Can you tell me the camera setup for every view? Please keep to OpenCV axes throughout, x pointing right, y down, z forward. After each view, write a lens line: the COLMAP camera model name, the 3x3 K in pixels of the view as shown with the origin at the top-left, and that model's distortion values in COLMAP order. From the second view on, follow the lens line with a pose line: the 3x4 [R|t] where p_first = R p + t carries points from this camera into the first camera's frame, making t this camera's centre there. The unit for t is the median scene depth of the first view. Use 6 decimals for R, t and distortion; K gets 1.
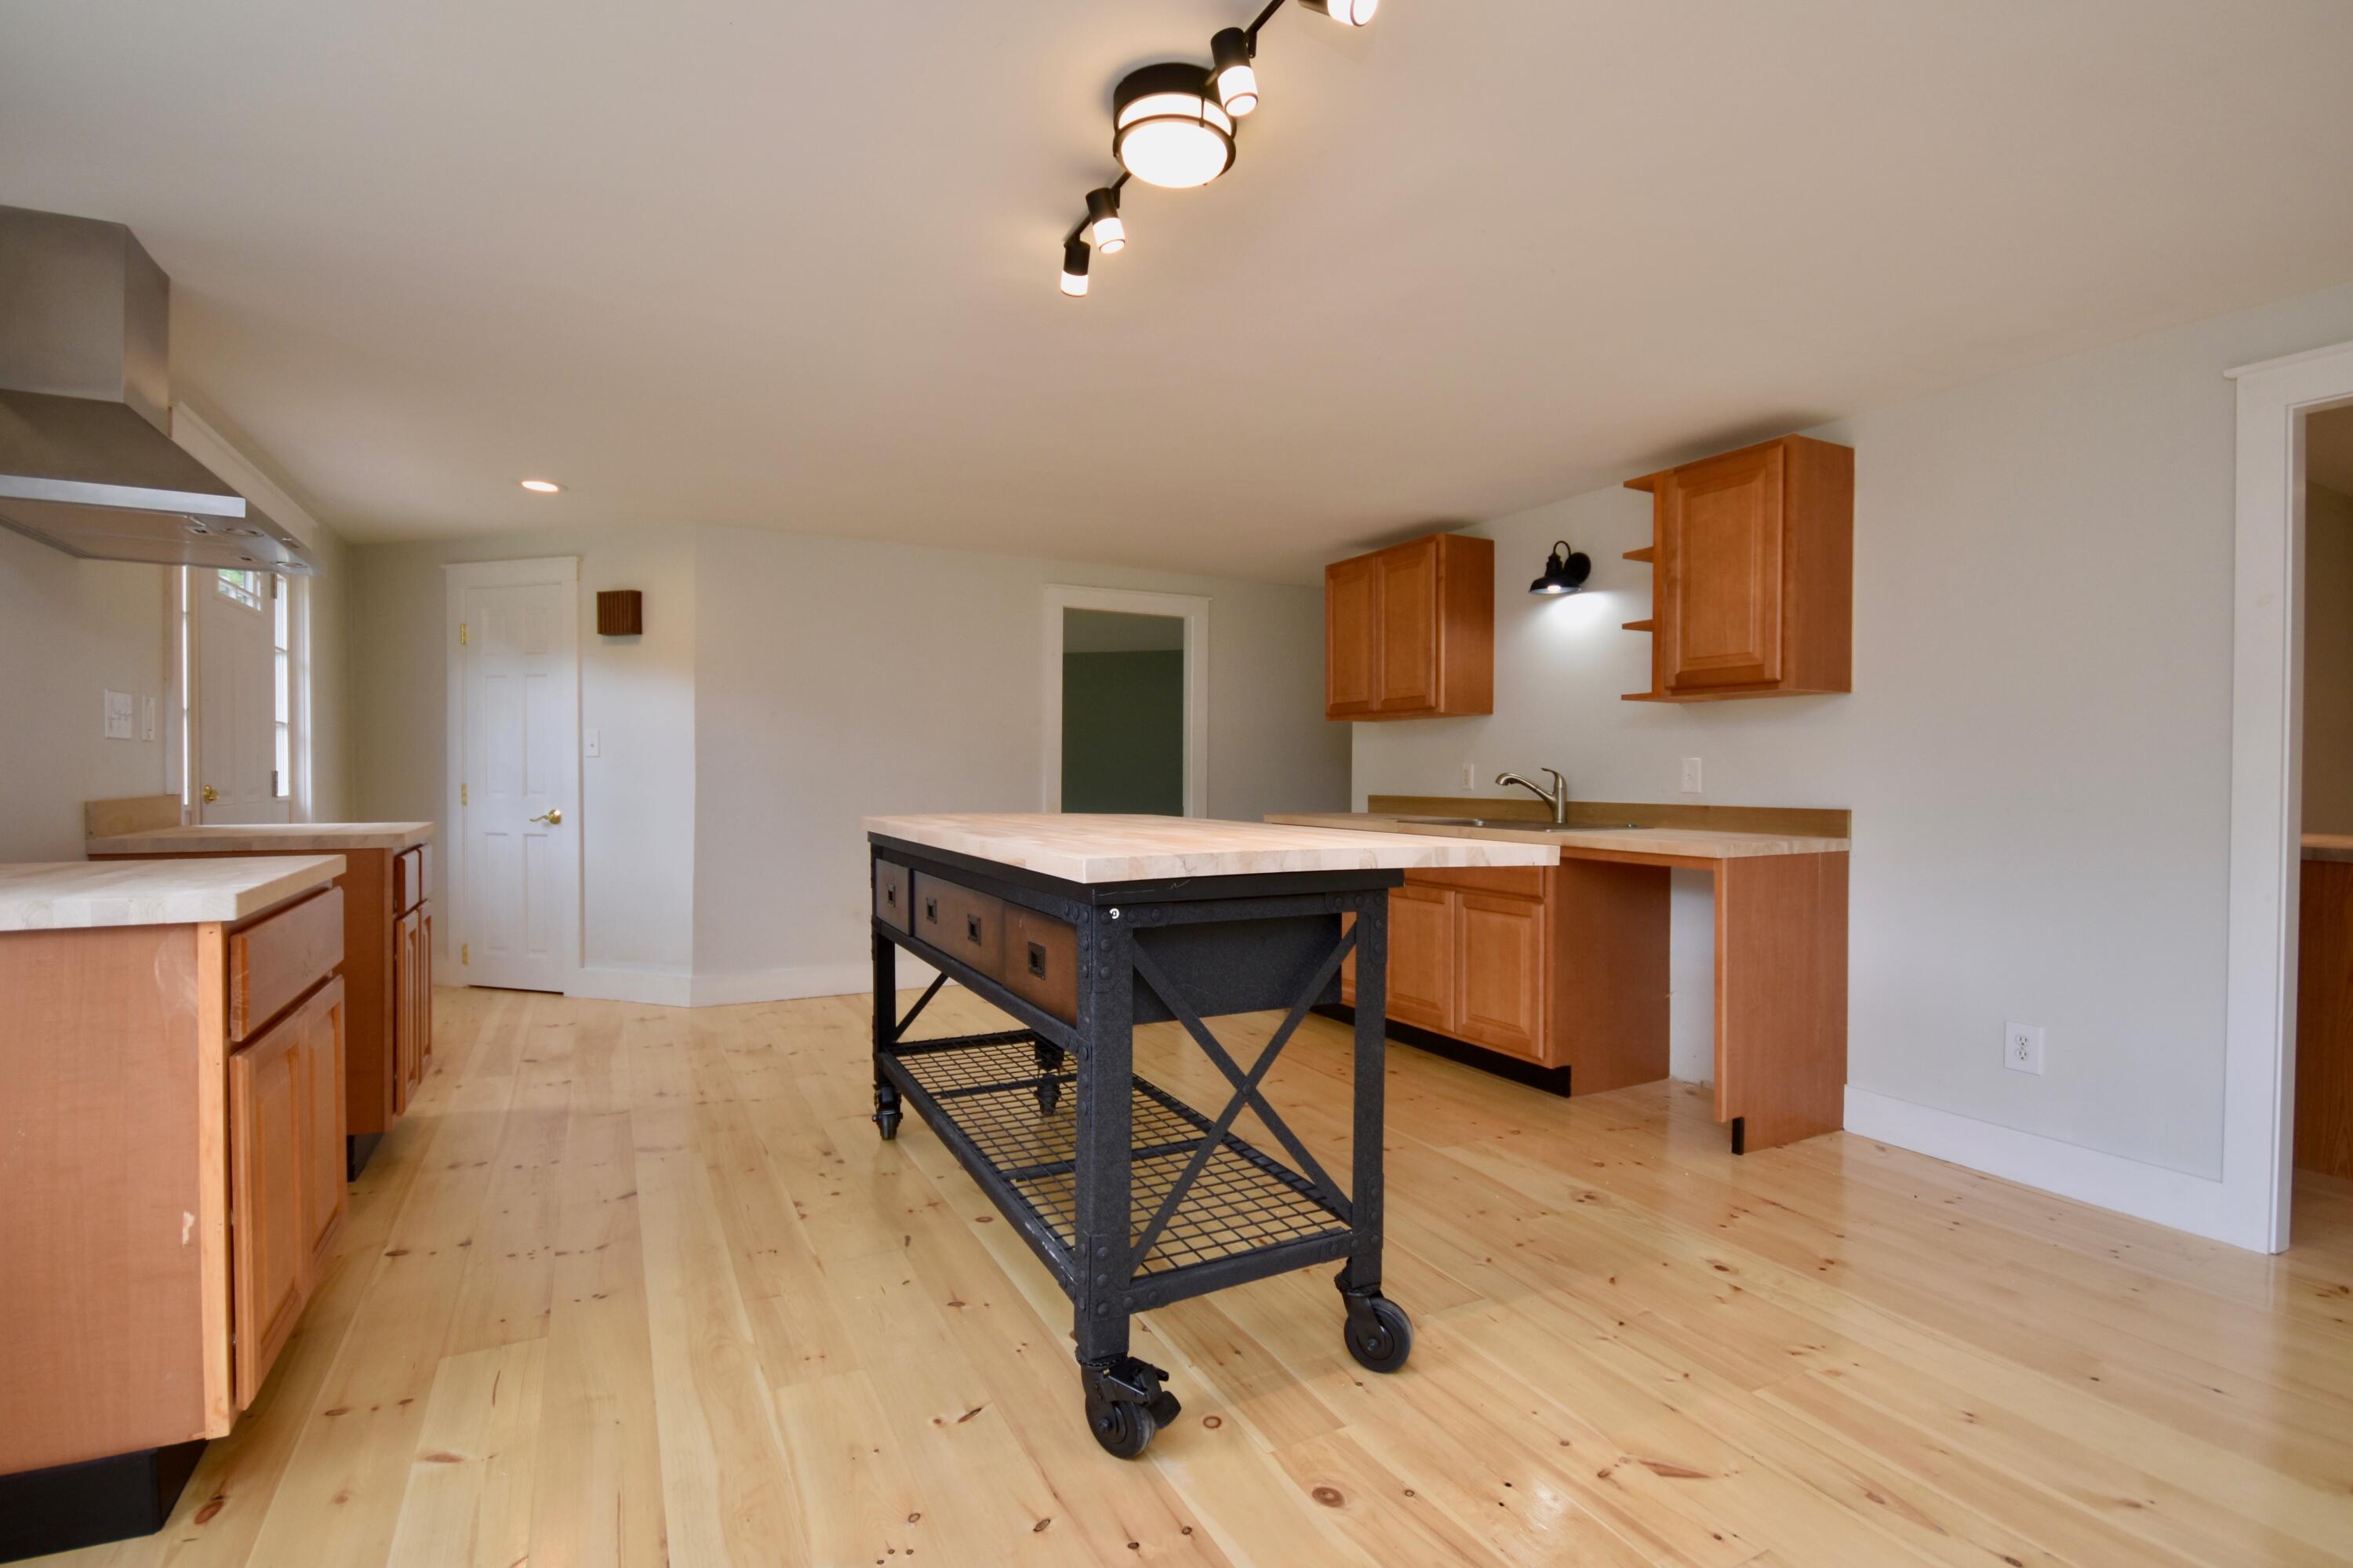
lens RADIAL K [[1111.3, 0, 1176.5], [0, 1111.3, 784.0], [0, 0, 1]] dist [-0.004453, -0.000480]
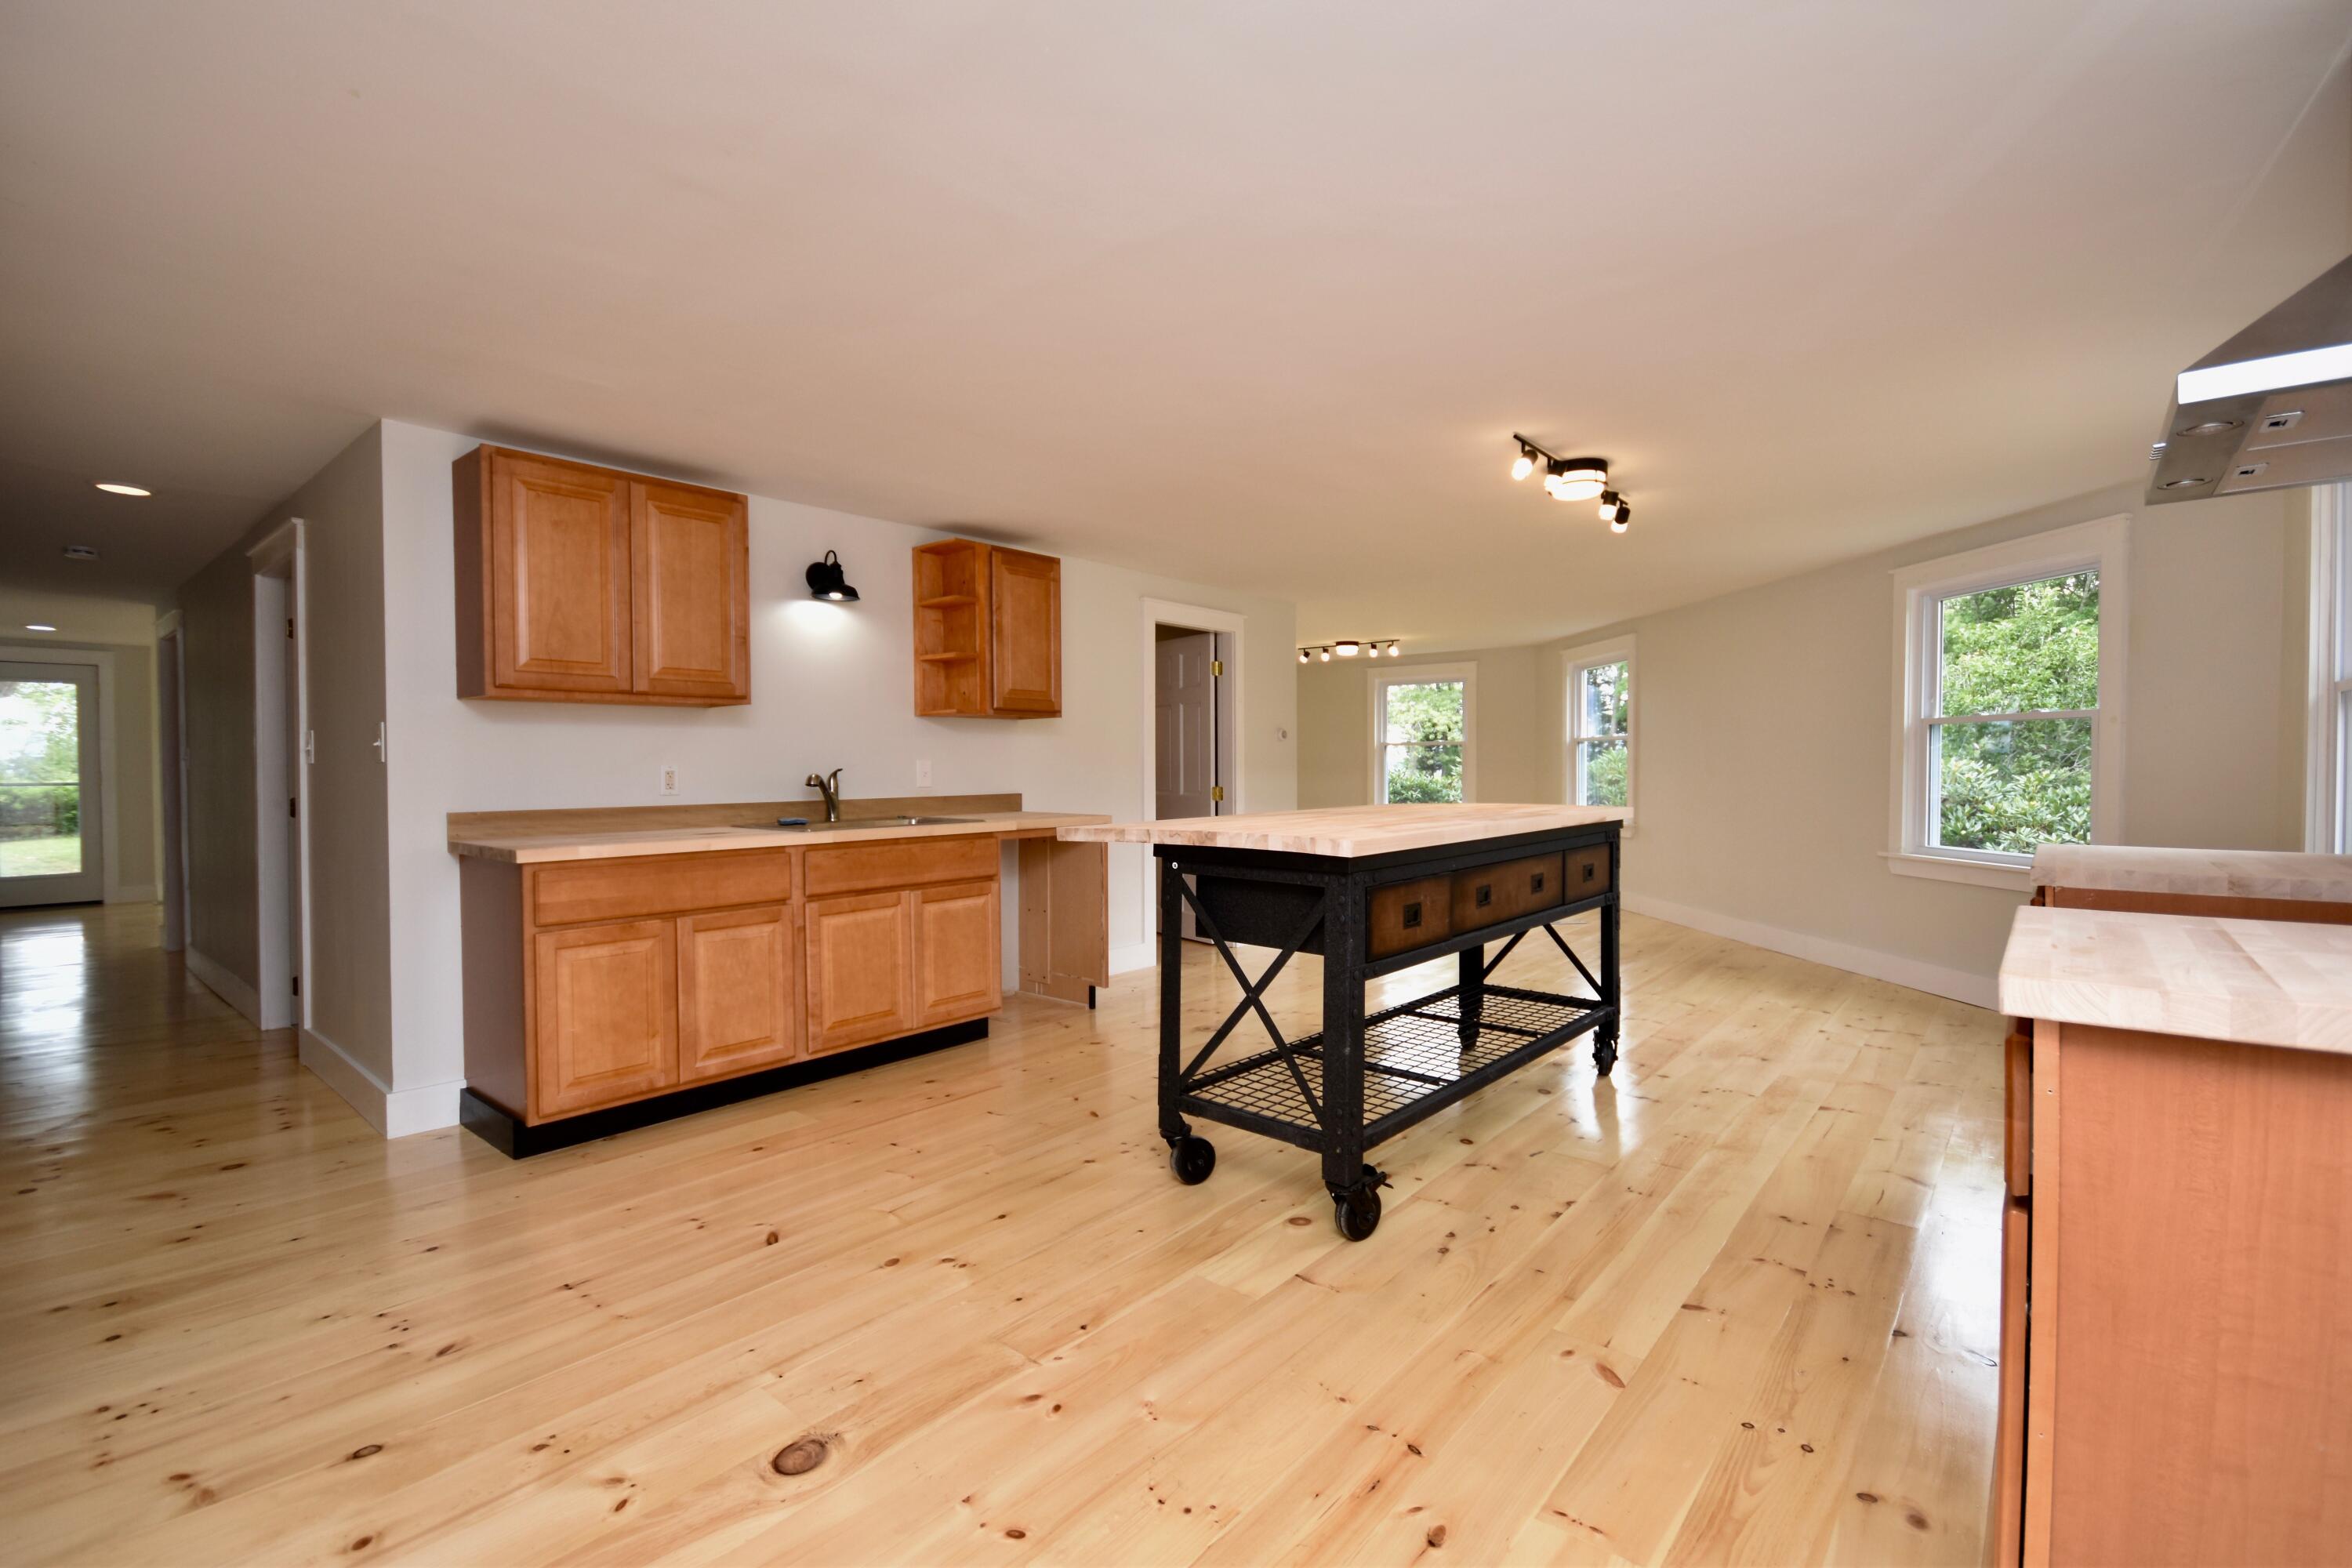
lens RADIAL K [[1029.9, 0, 1176.0], [0, 1029.9, 784.0], [0, 0, 1]] dist [0.001411, 0.000138]
pose [[-0.375288, -0.022655, 0.926631, -1.082502], [0.006693, 0.999609, 0.027149, -0.037099], [-0.926884, 0.016390, -0.374989, 1.688742]]
